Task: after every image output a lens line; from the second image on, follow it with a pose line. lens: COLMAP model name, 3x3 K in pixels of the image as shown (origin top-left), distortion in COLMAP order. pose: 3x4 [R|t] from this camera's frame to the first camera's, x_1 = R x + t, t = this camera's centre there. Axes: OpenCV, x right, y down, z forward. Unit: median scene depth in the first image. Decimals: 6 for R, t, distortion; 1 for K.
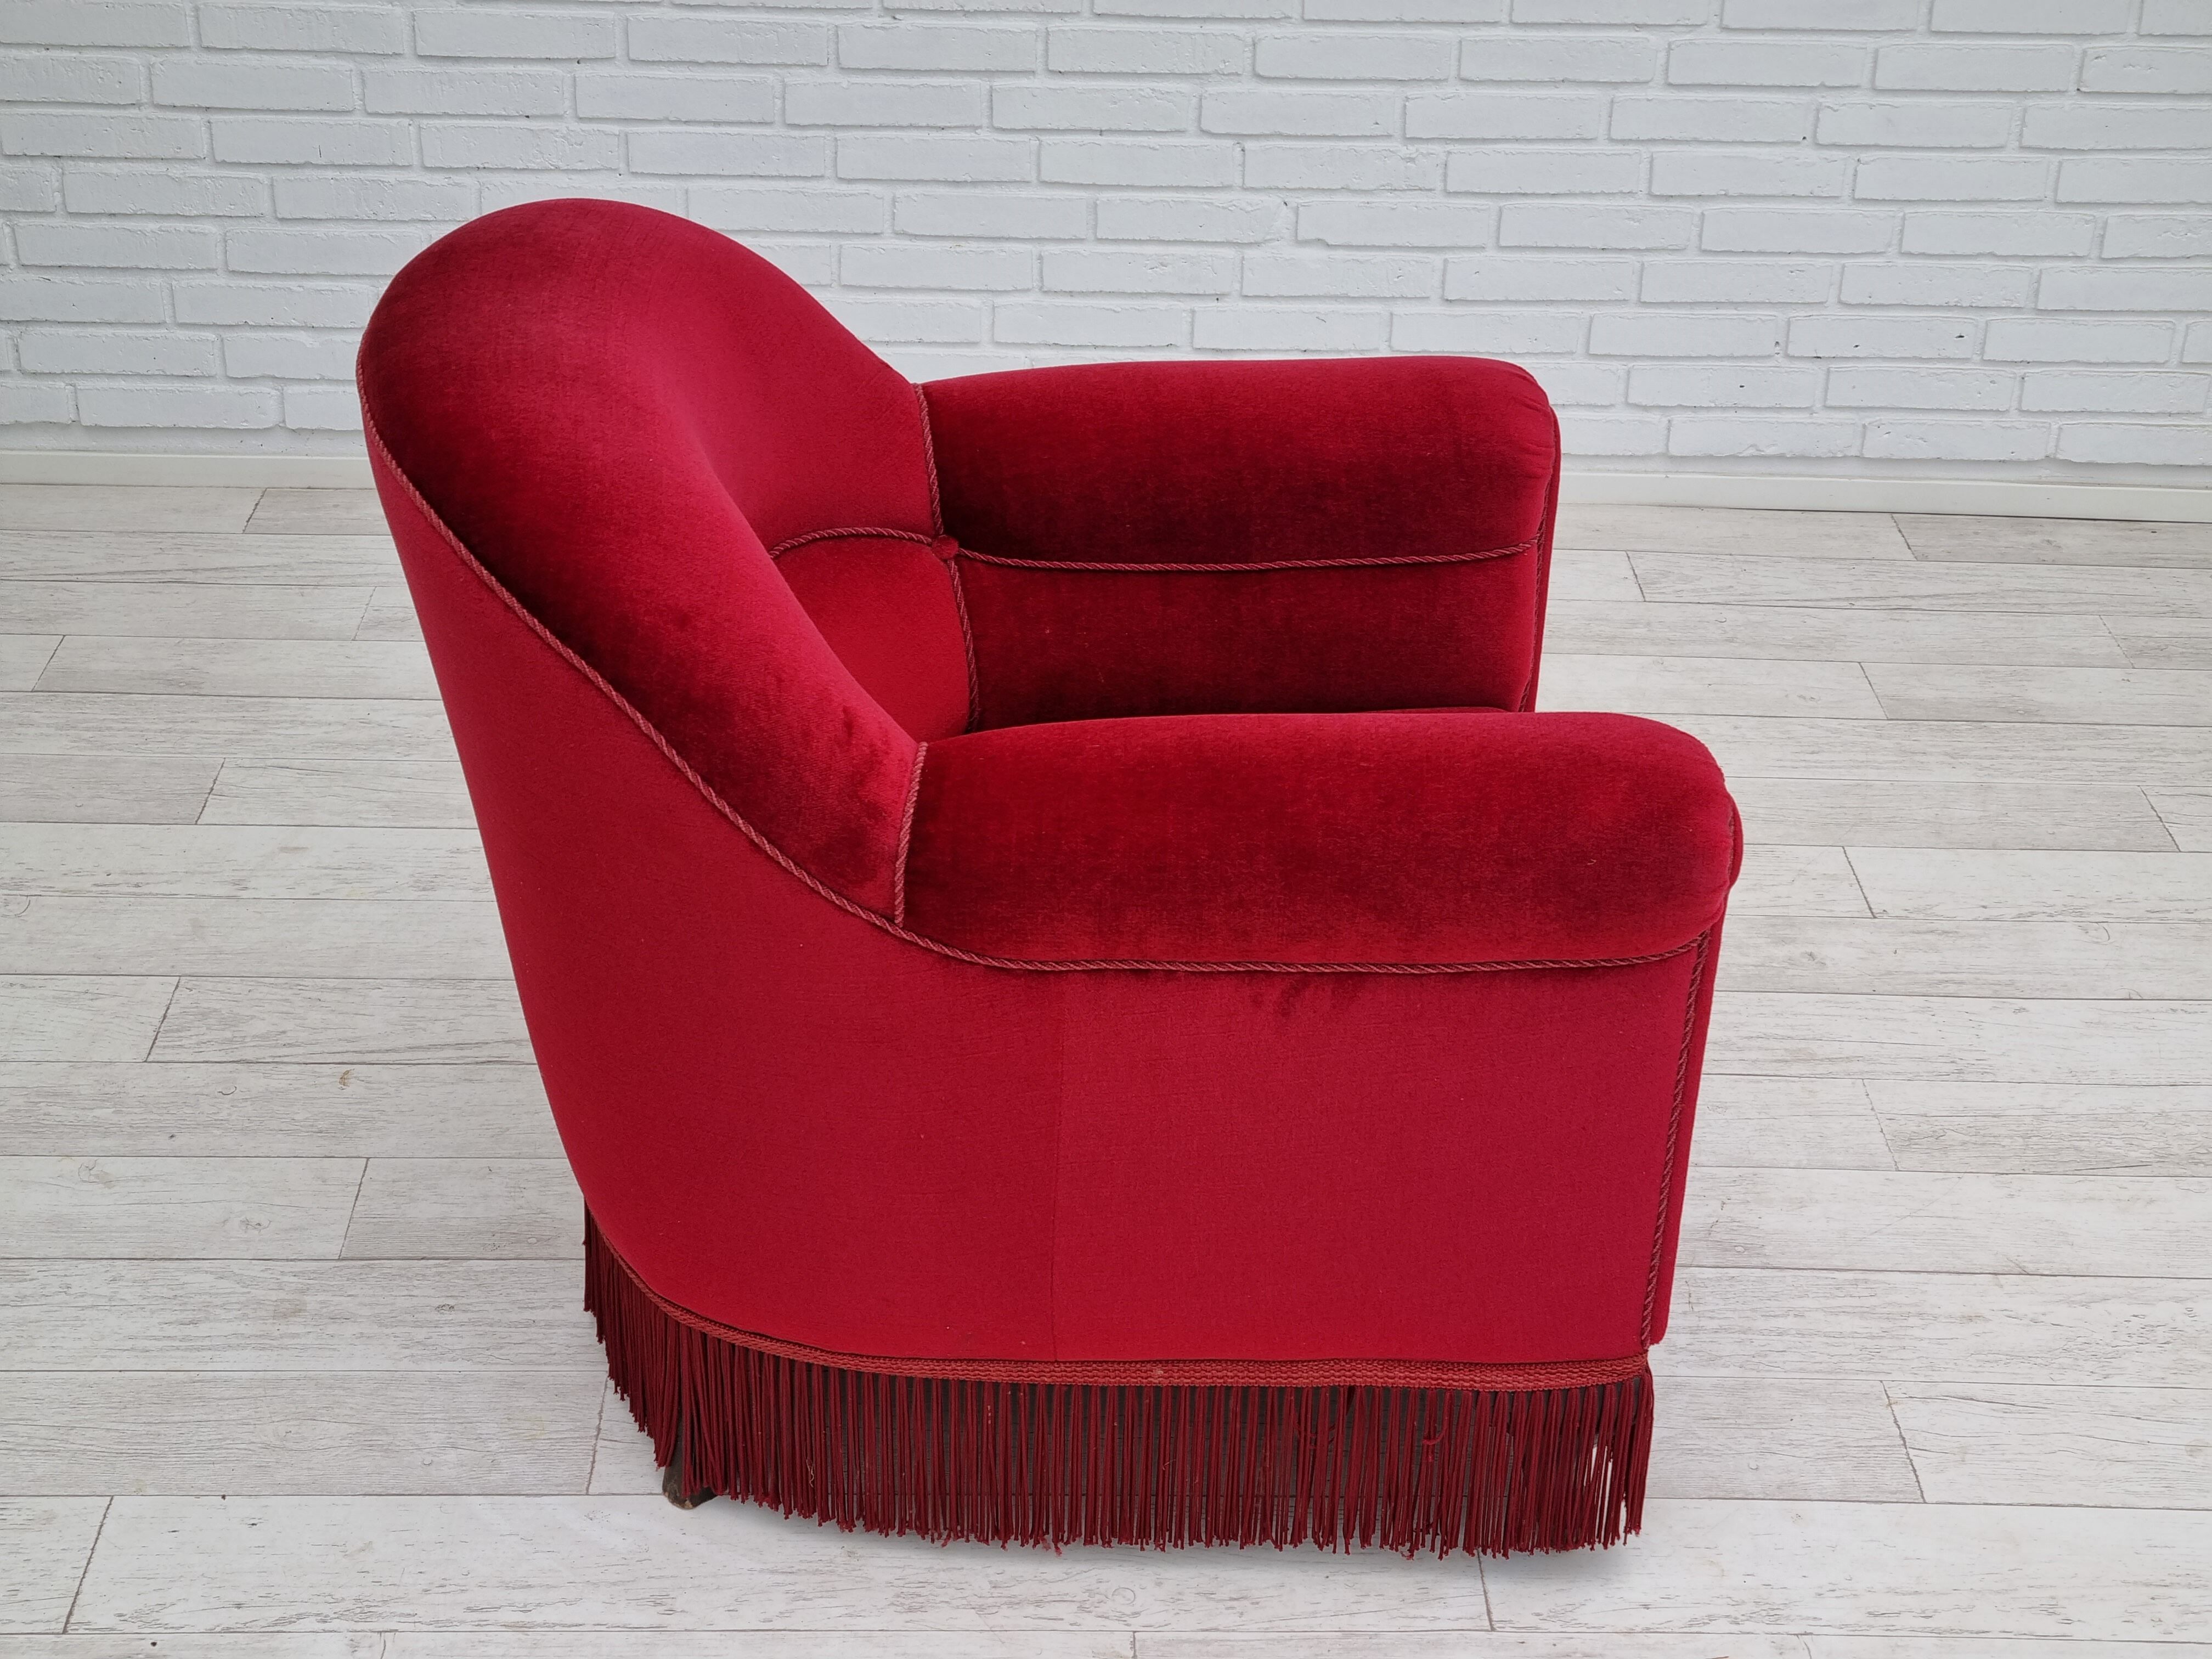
lens RADIAL K [[3414.8, 0, 1133.8], [0, 3414.8, 816.0], [0, 0, 1]] dist [0.053881, 0.000000]
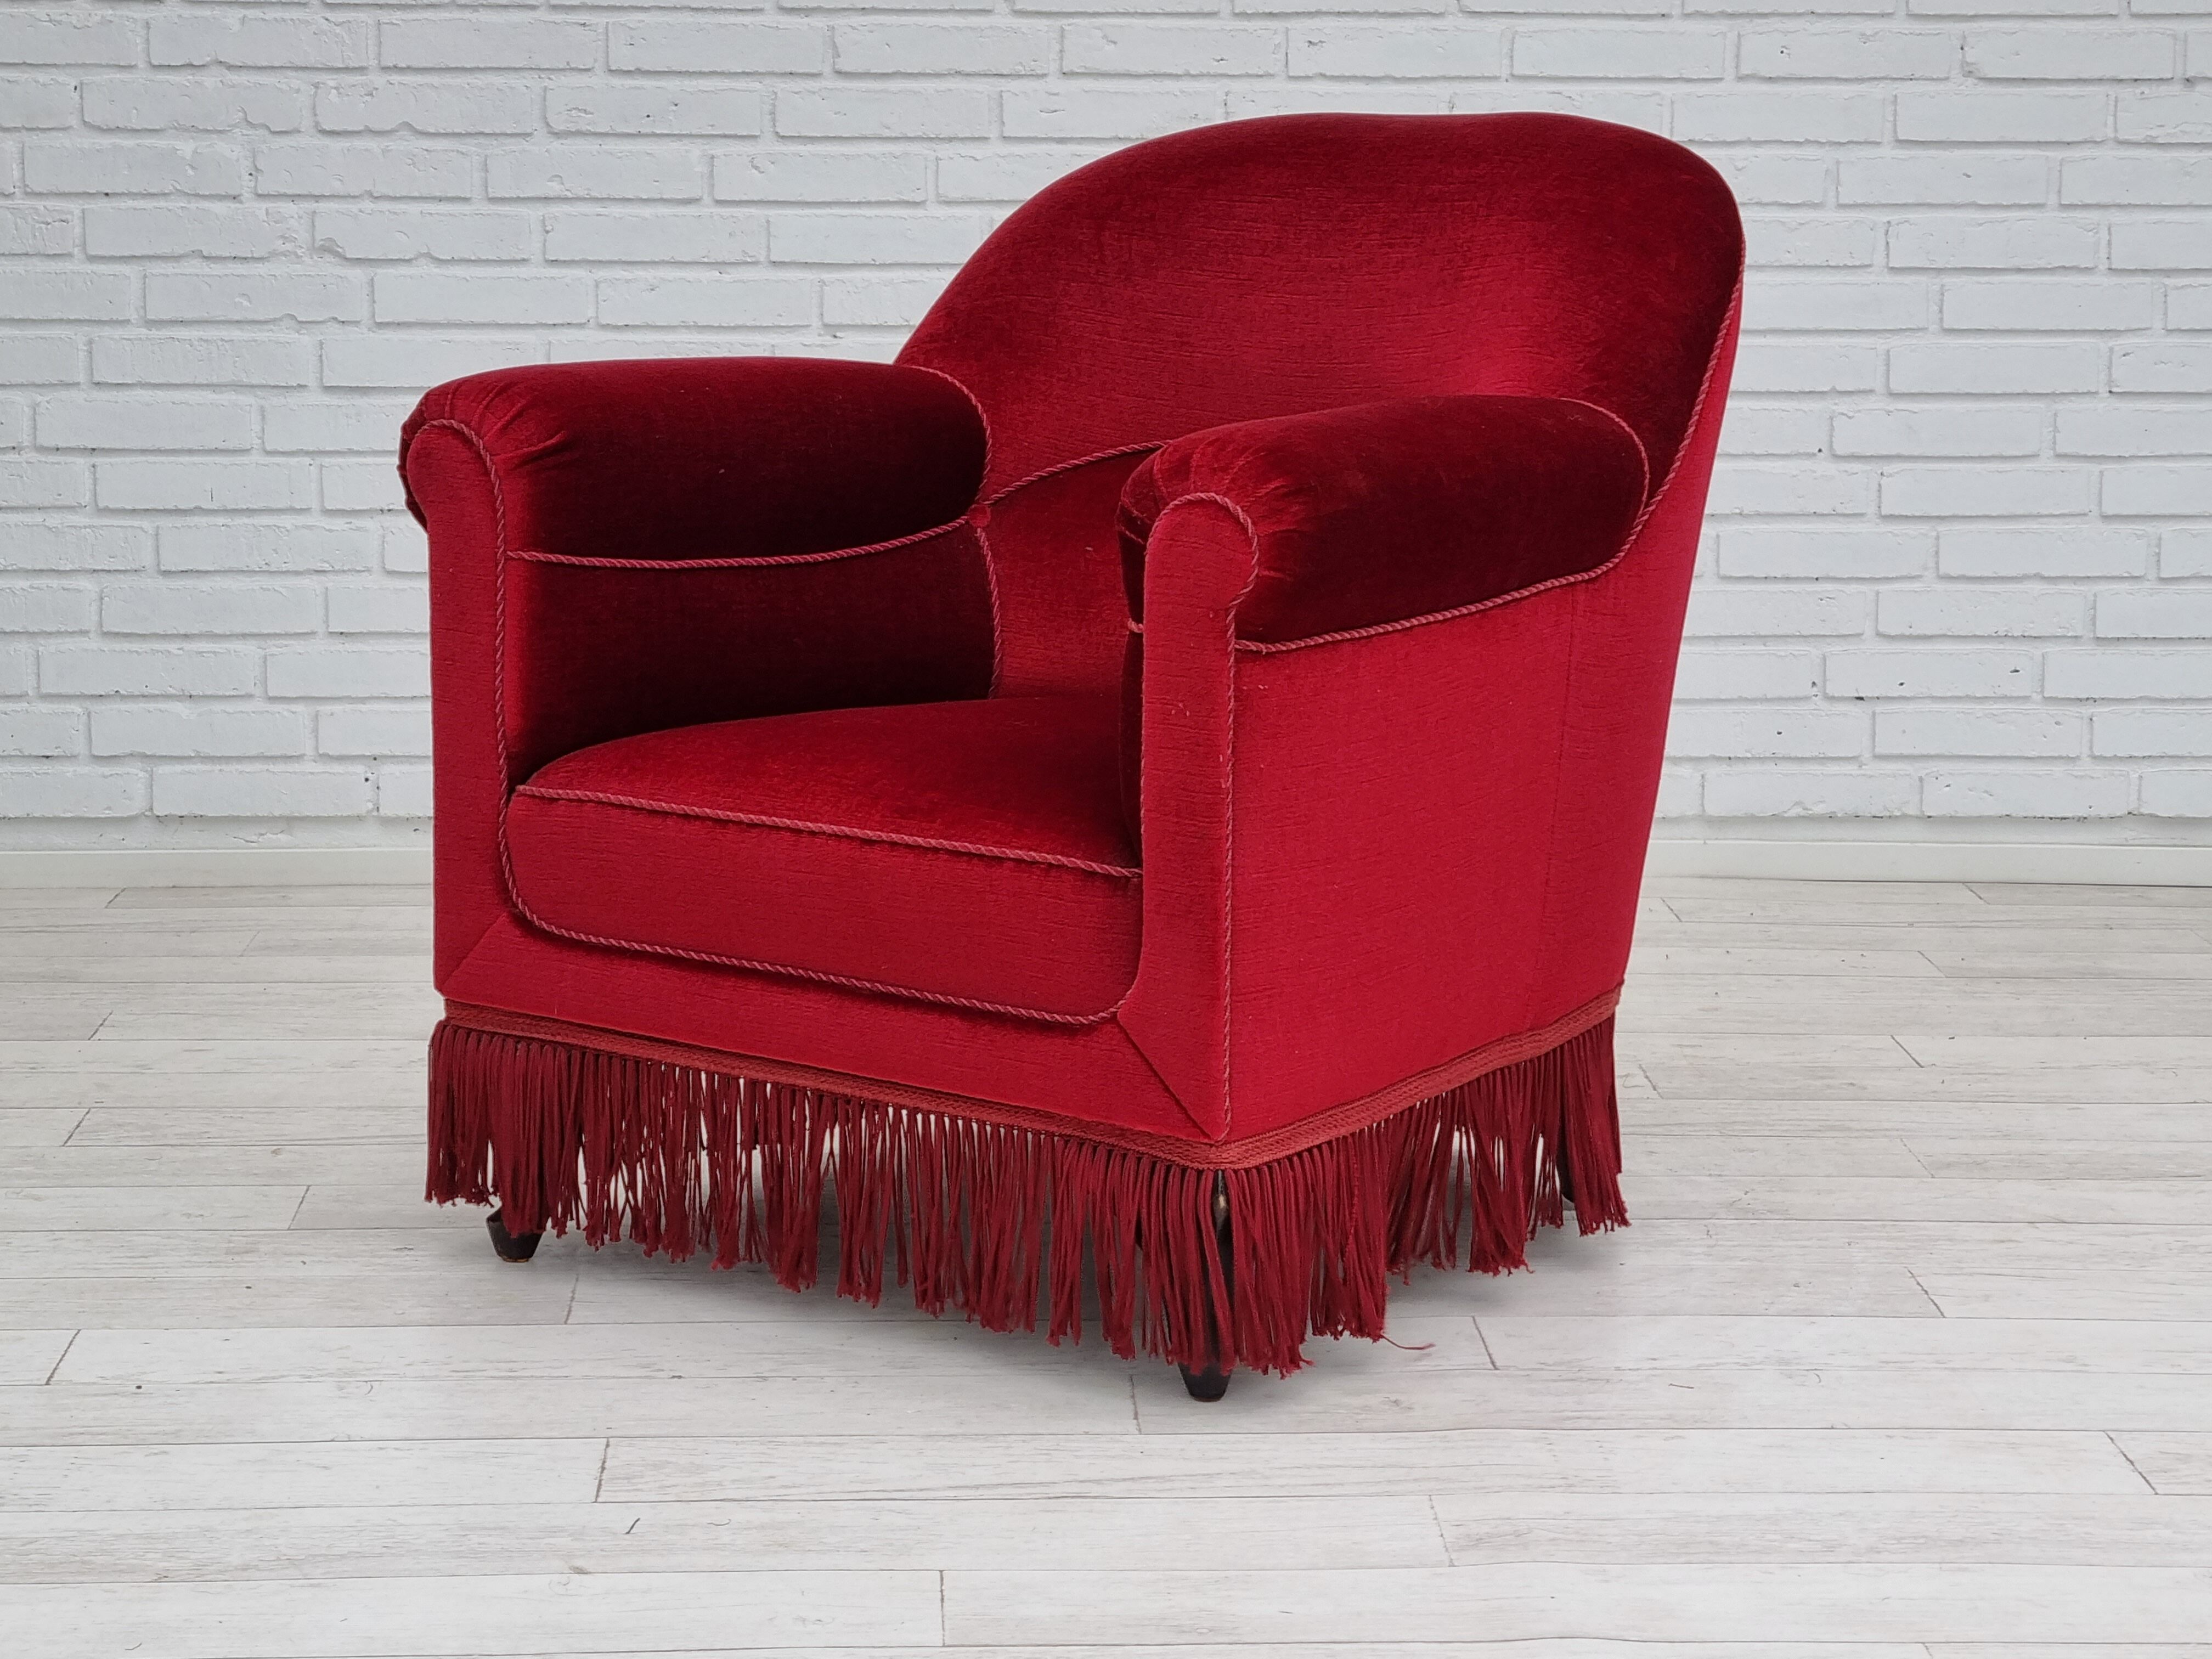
lens RADIAL K [[5164.1, 0, 1148.7], [0, 5164.1, 844.8], [0, 0, 1]] dist [0.079284, 0.000000]
pose [[0.999555, -0.026813, 0.013050, -0.007619], [0.029643, 0.941027, -0.337029, 0.439853], [-0.003244, 0.337266, 0.941404, -0.329785]]
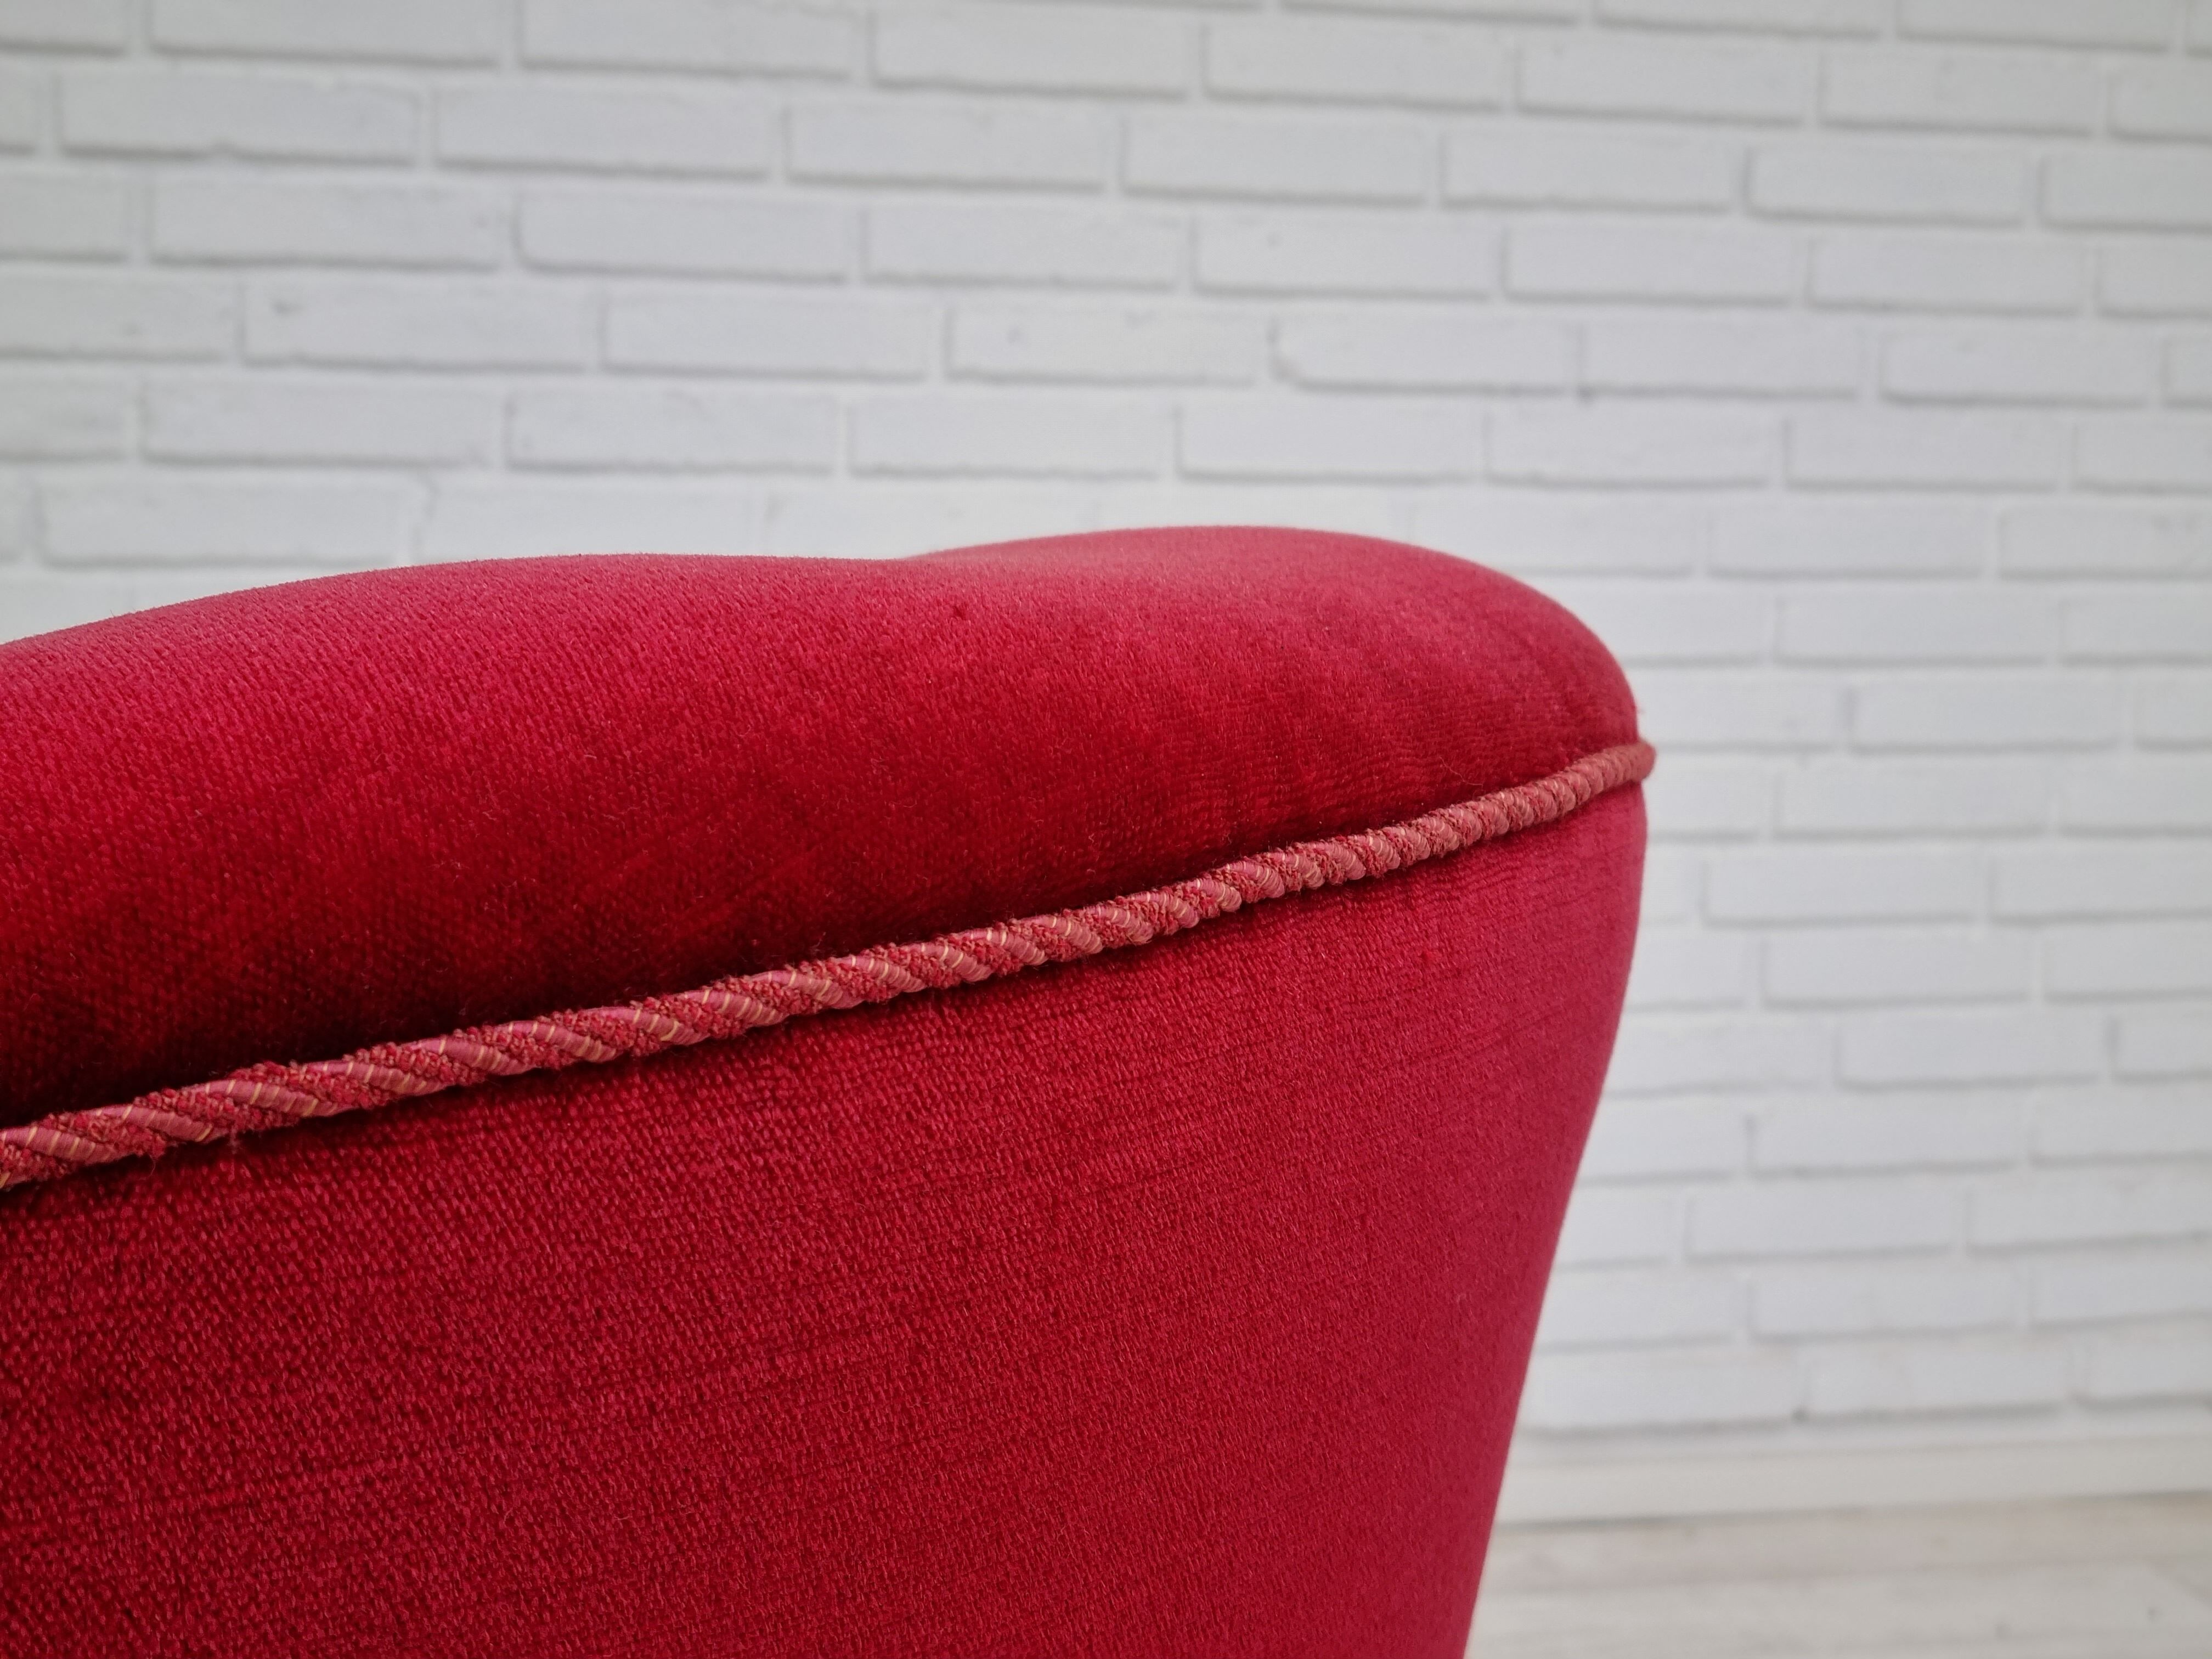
lens RADIAL K [[3414.8, 0, 1142.7], [0, 3414.8, 776.0], [0, 0, 1]] dist [0.053881, 0.000000]
pose [[0.974582, -0.036014, 0.221117, 0.085301], [0.114498, 0.928424, -0.353438, -0.002229], [-0.192562, 0.369772, 0.908949, 0.507182]]
